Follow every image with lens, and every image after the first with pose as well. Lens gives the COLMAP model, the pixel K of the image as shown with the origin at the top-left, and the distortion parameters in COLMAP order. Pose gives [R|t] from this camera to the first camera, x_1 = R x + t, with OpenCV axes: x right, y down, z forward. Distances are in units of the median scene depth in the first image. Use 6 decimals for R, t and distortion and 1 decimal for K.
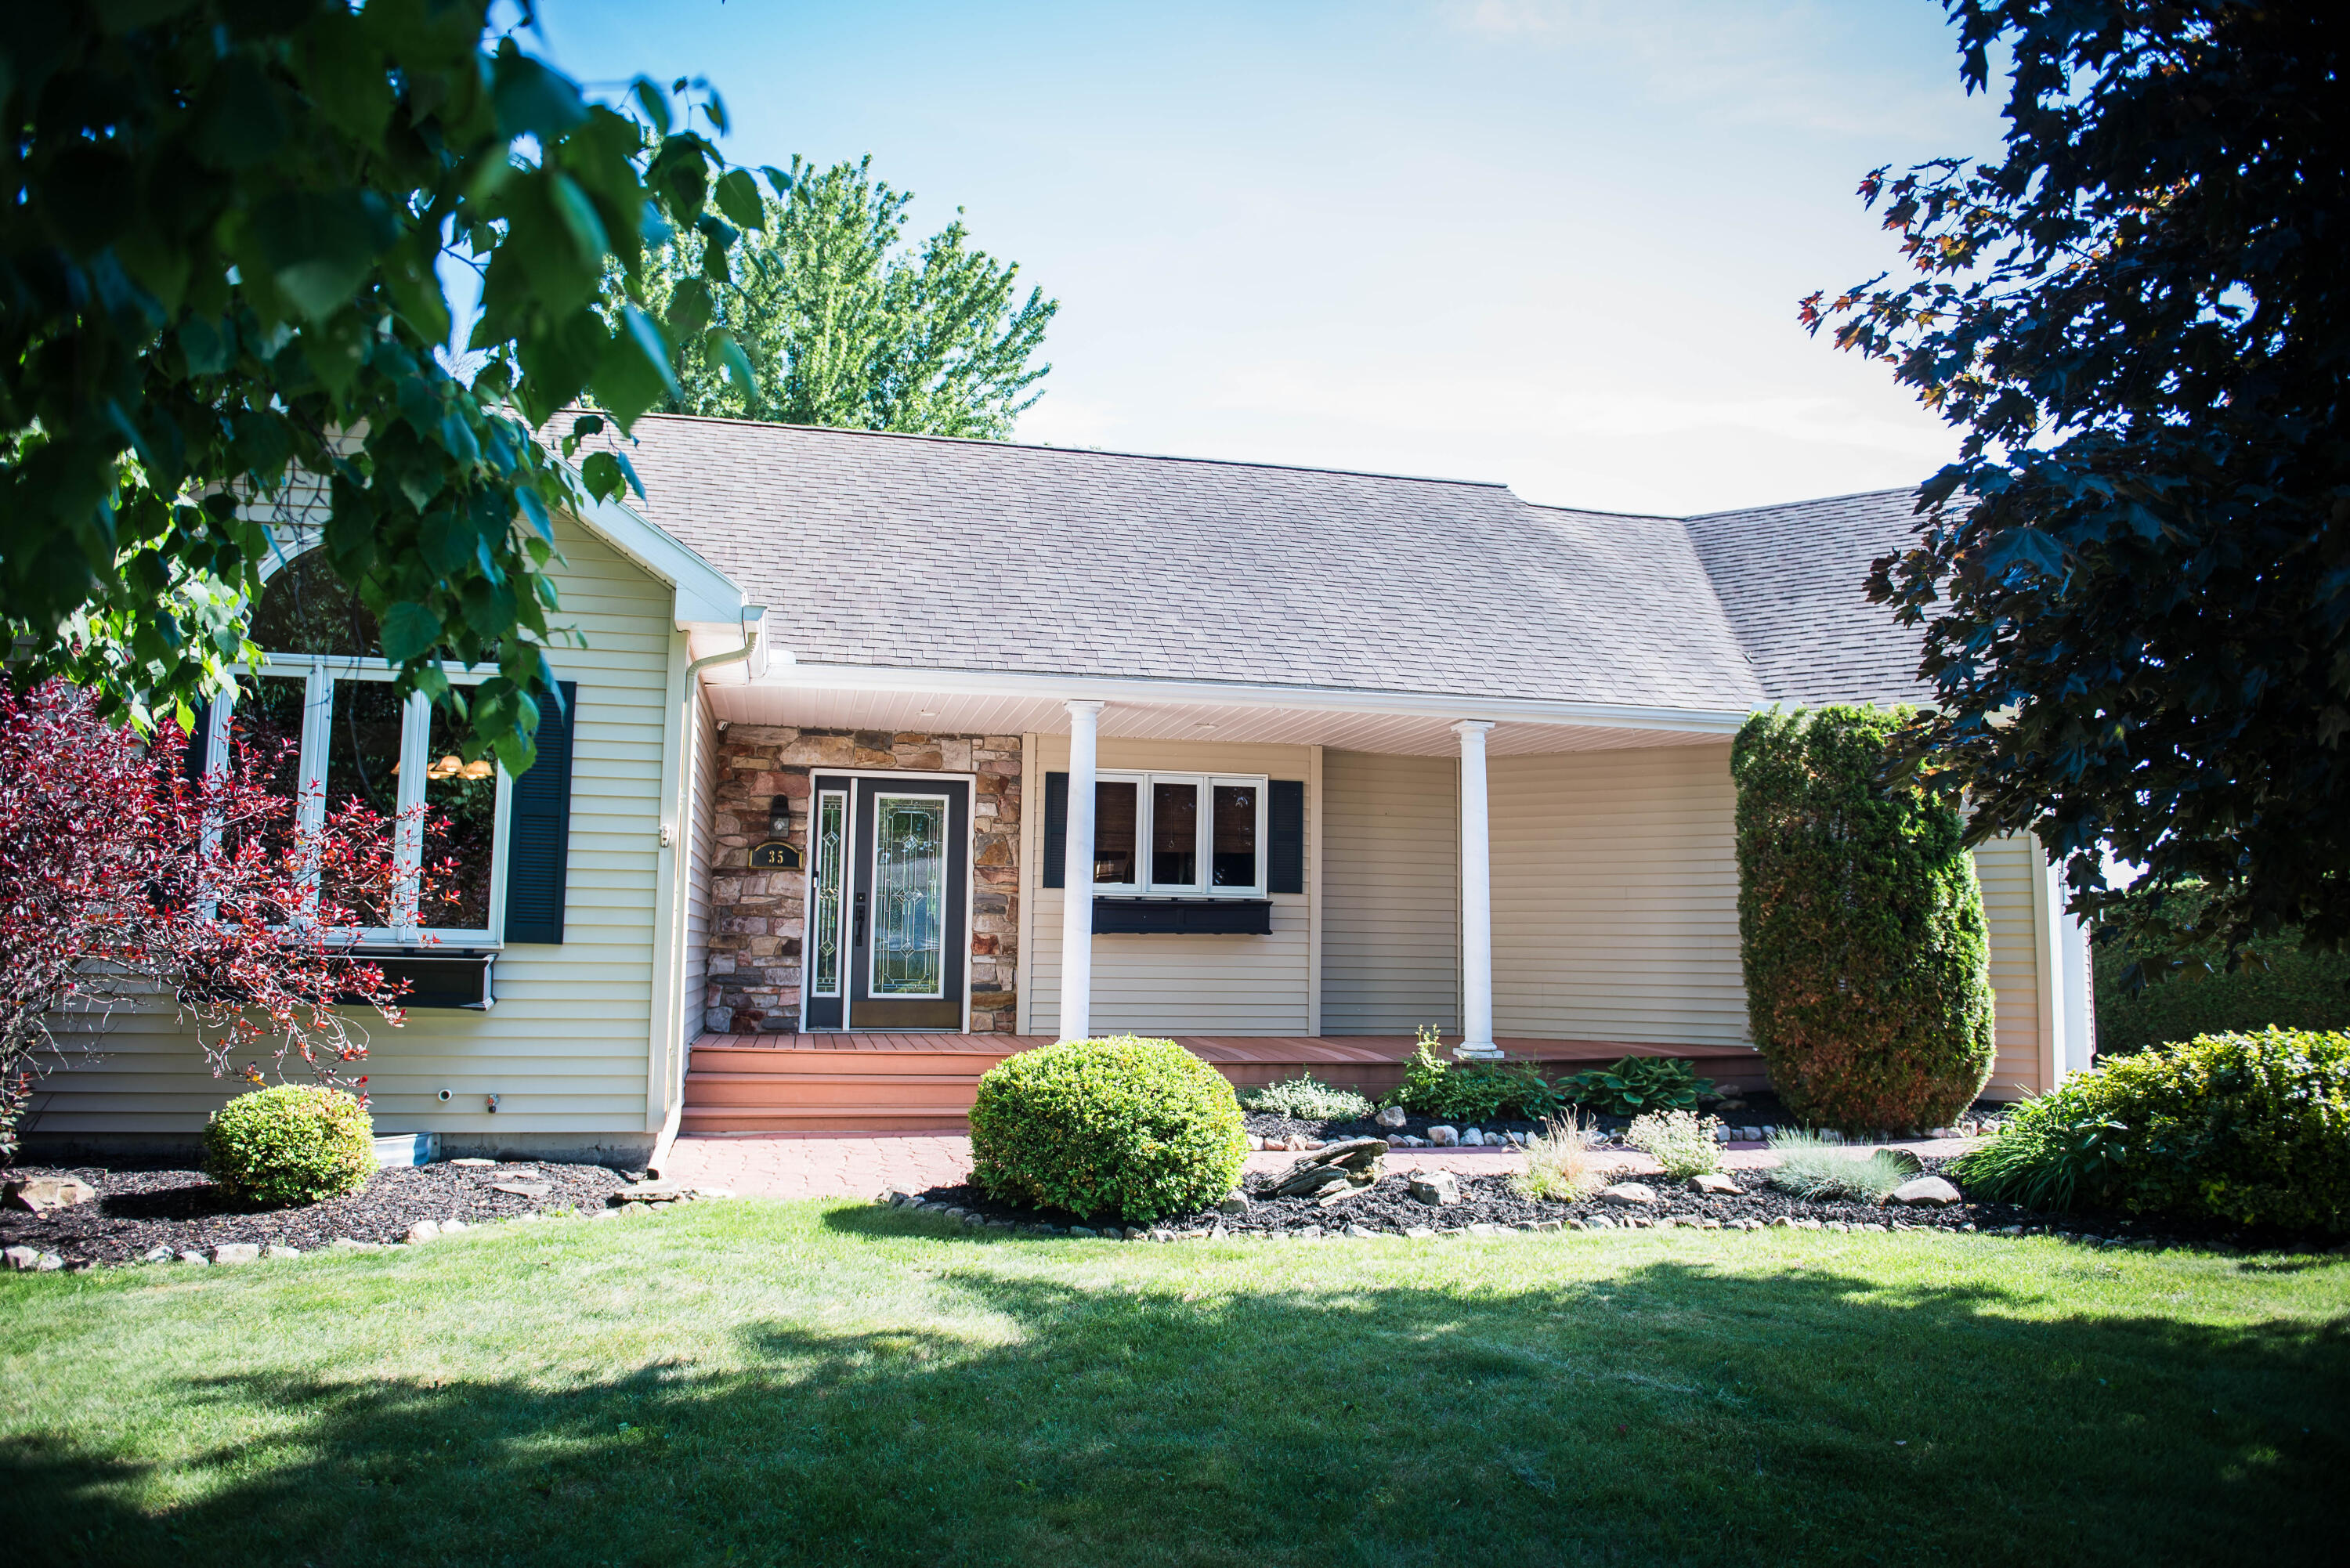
lens RADIAL K [[1617.1, 0, 1175.0], [0, 1617.1, 784.0], [0, 0, 1]] dist [-0.037846, -0.000189]
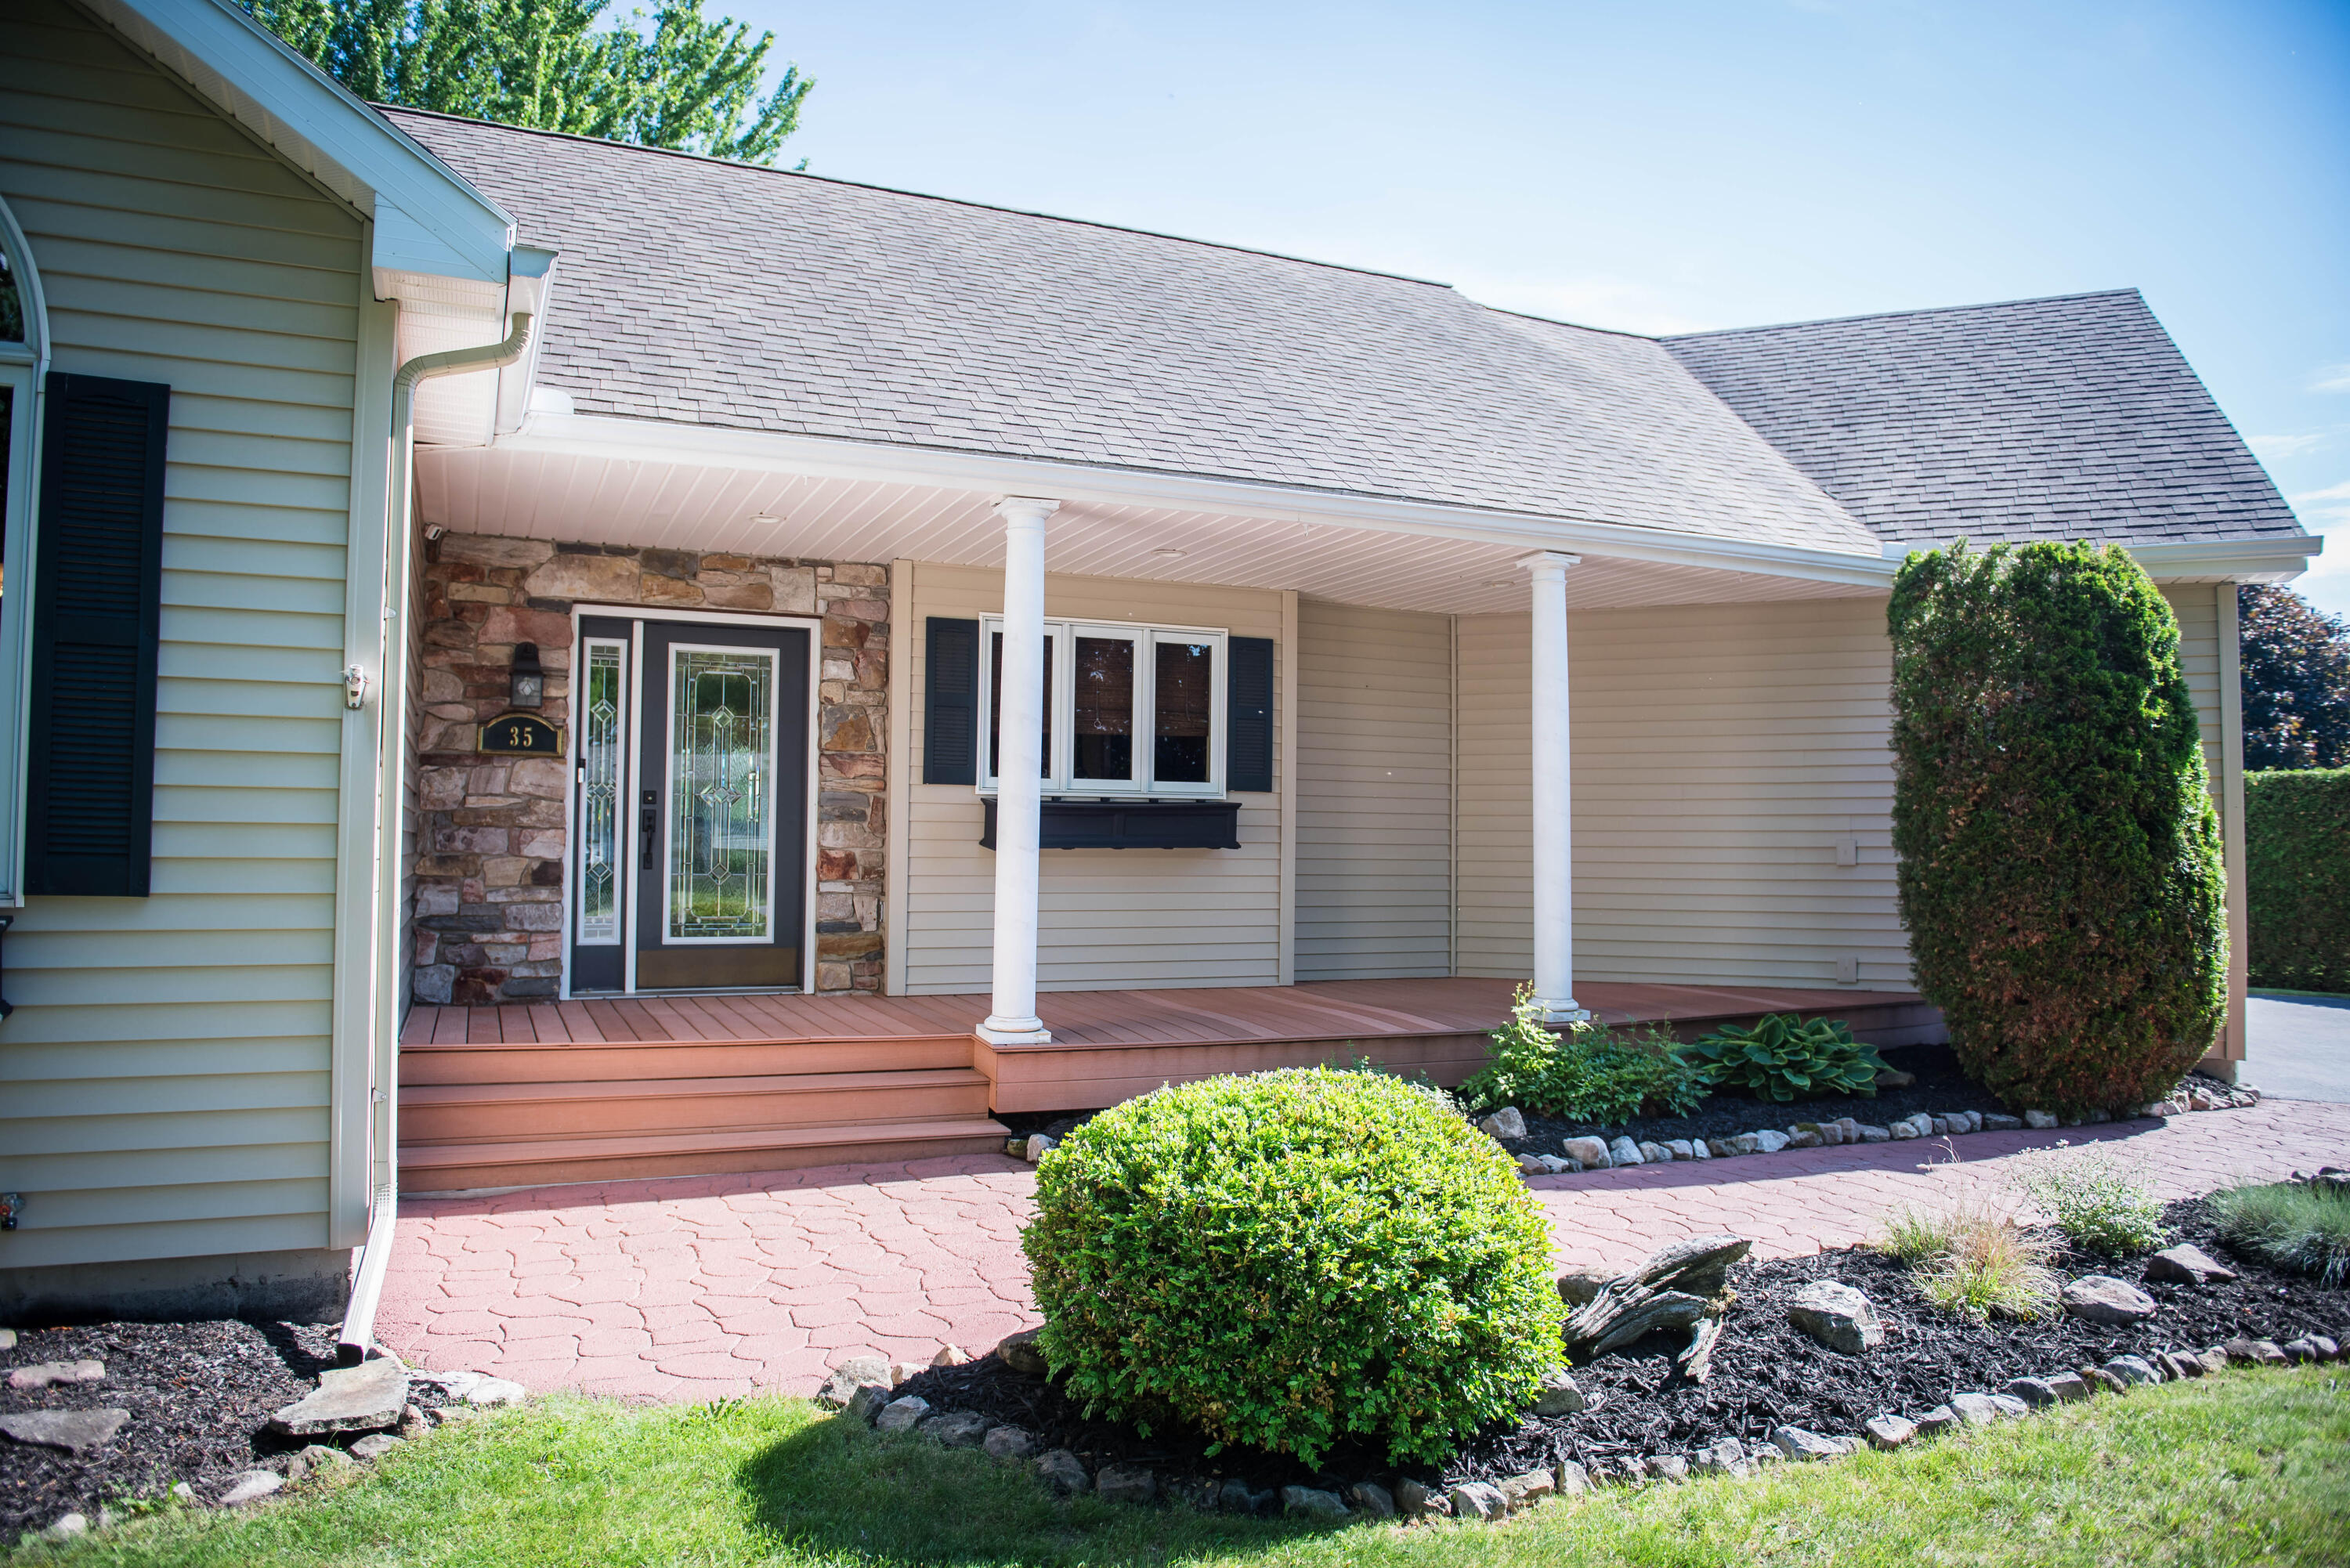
lens RADIAL K [[1600.0, 0, 1175.0], [0, 1600.0, 784.0], [0, 0, 1]] dist [-0.045306, -0.007014]
pose [[0.982254, 0.002199, 0.187540, -0.106832], [-0.014655, 0.997774, 0.065059, 0.018508], [-0.186980, -0.066653, 0.980100, 0.314494]]
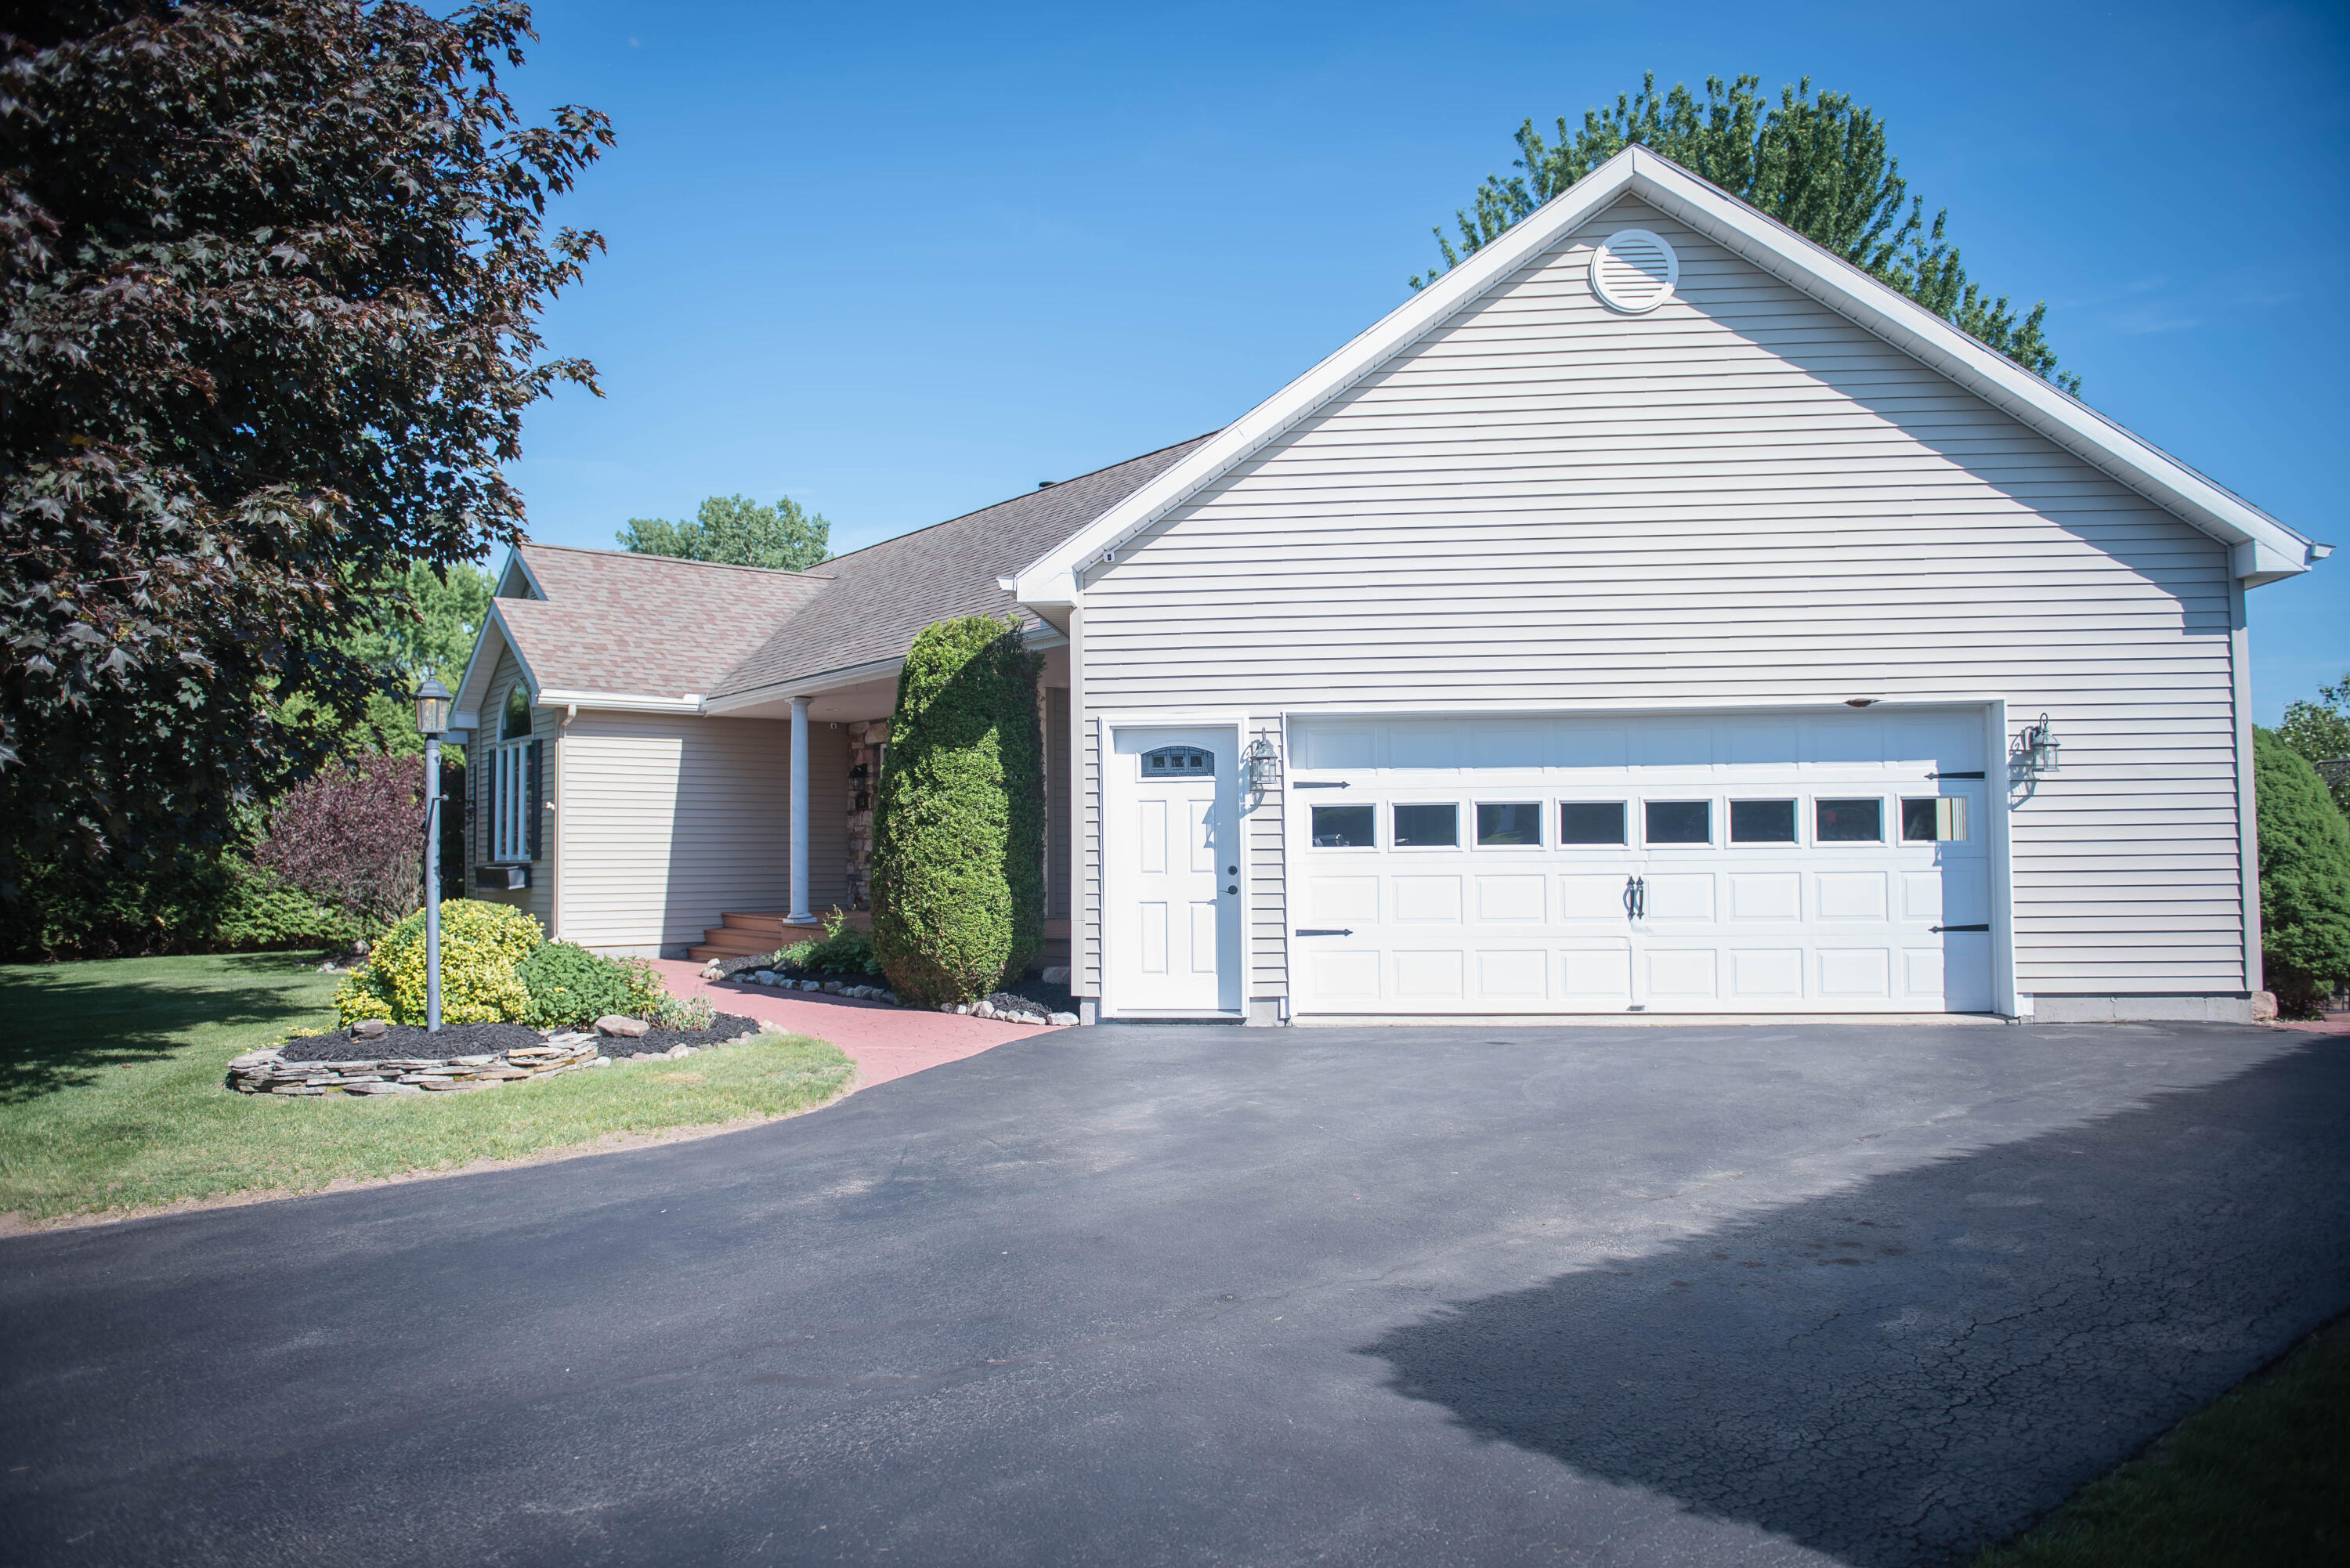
lens RADIAL K [[1600.0, 0, 1175.0], [0, 1600.0, 784.0], [0, 0, 1]] dist [-0.045306, -0.007014]
pose [[0.435120, -0.055522, -0.898659, 1.337733], [0.113672, 0.993498, -0.006343, 0.073218], [0.893168, -0.099393, 0.438602, 0.579242]]
